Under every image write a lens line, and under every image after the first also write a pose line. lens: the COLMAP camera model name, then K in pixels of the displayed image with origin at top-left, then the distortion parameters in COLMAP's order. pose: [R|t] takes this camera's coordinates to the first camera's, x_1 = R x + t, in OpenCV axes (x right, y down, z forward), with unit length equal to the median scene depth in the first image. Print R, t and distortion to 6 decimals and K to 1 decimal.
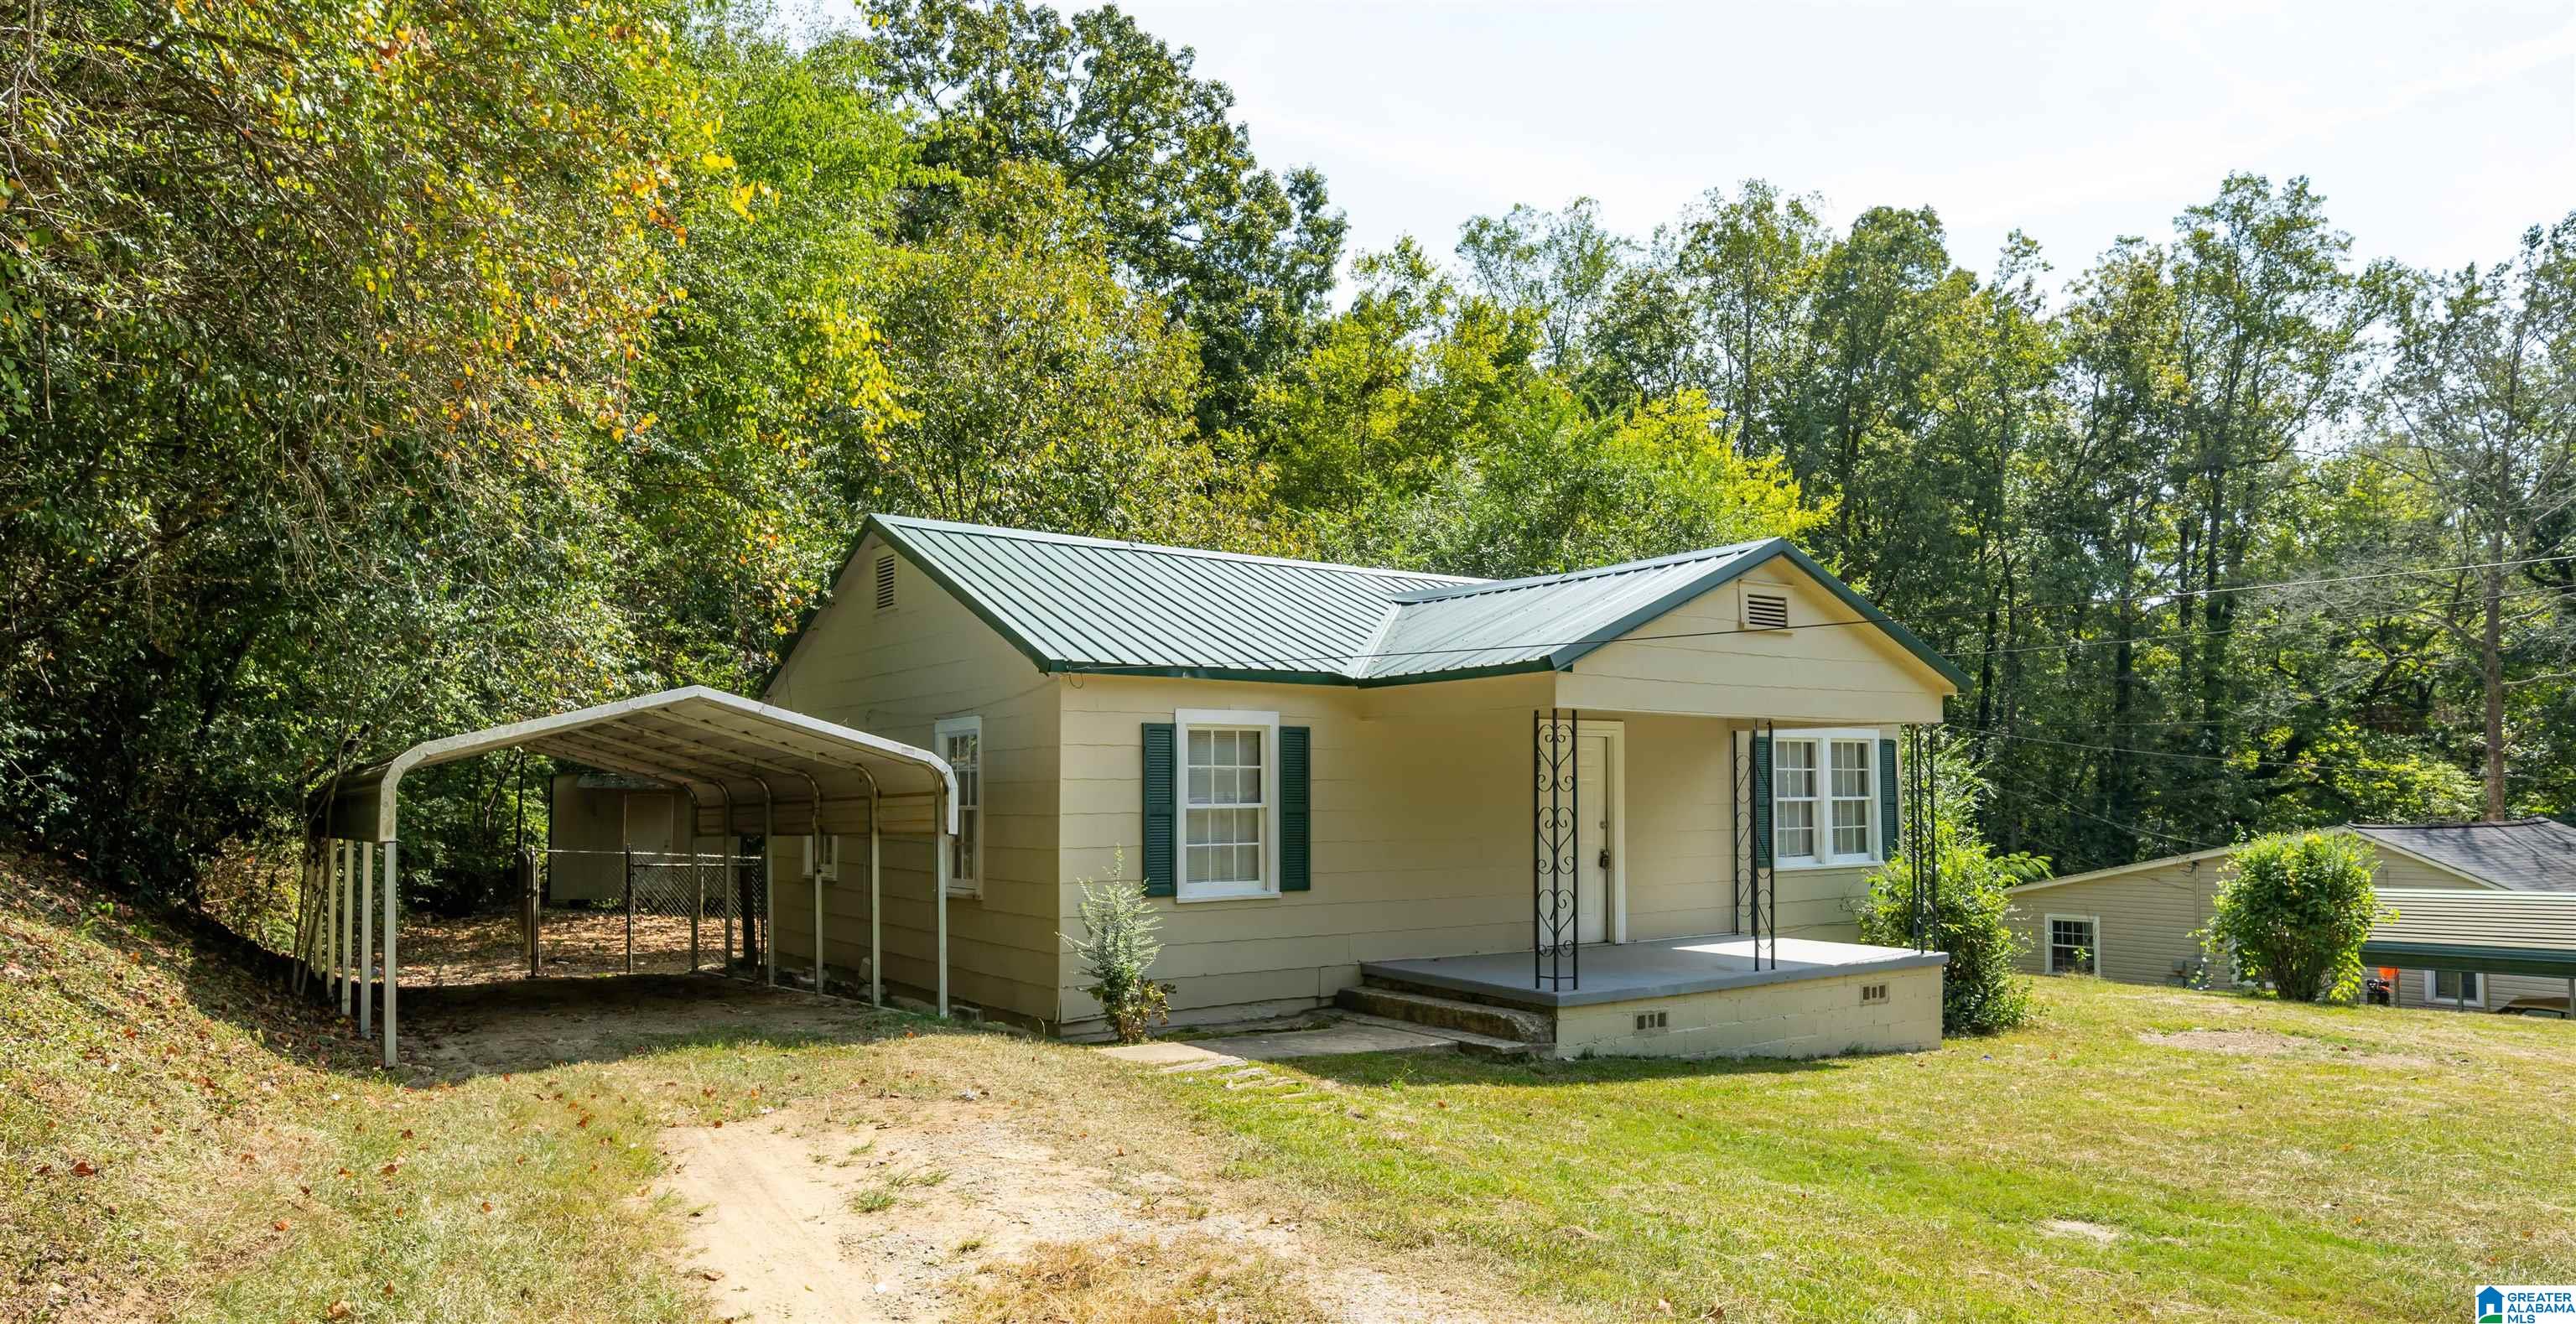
lens RADIAL K [[1508.1, 0, 1280.0], [0, 1508.1, 796.7], [0, 0, 1]] dist [0.003071, 0.000216]
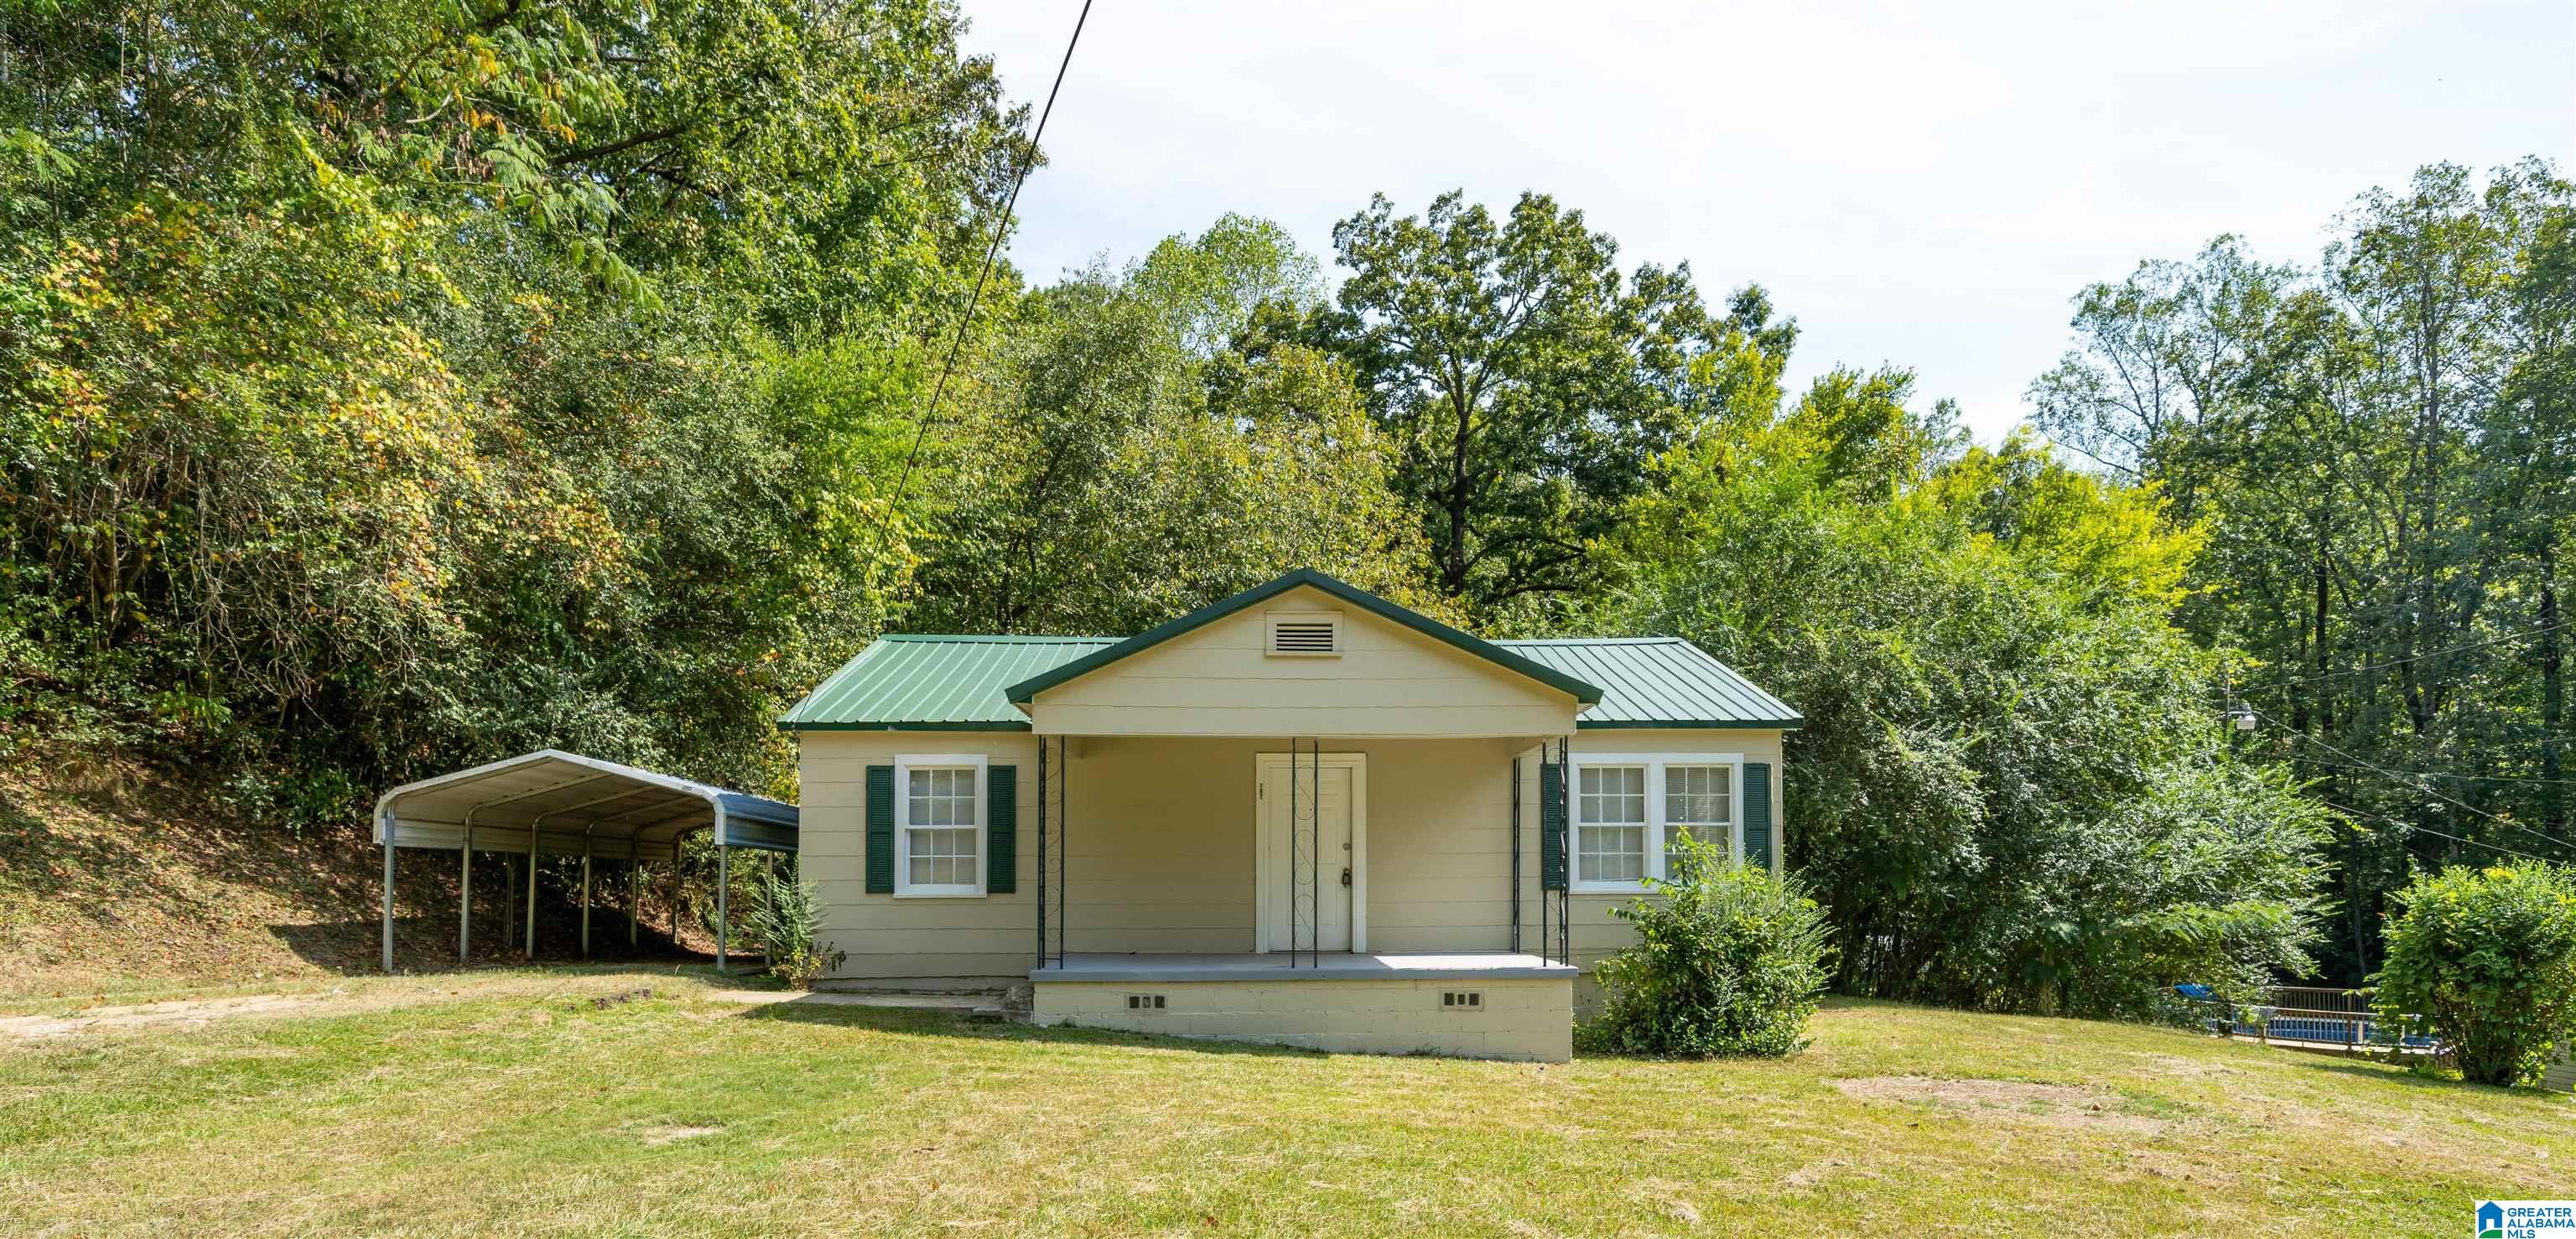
lens RADIAL K [[1213.5, 0, 1295.3], [0, 1213.5, 905.4], [0, 0, 1]] dist [0.000788, 0.000007]
pose [[0.853035, 0.013723, -0.521673, 0.752052], [-0.001129, 0.999700, 0.024451, 0.046512], [0.521852, -0.020269, 0.852795, 0.239920]]
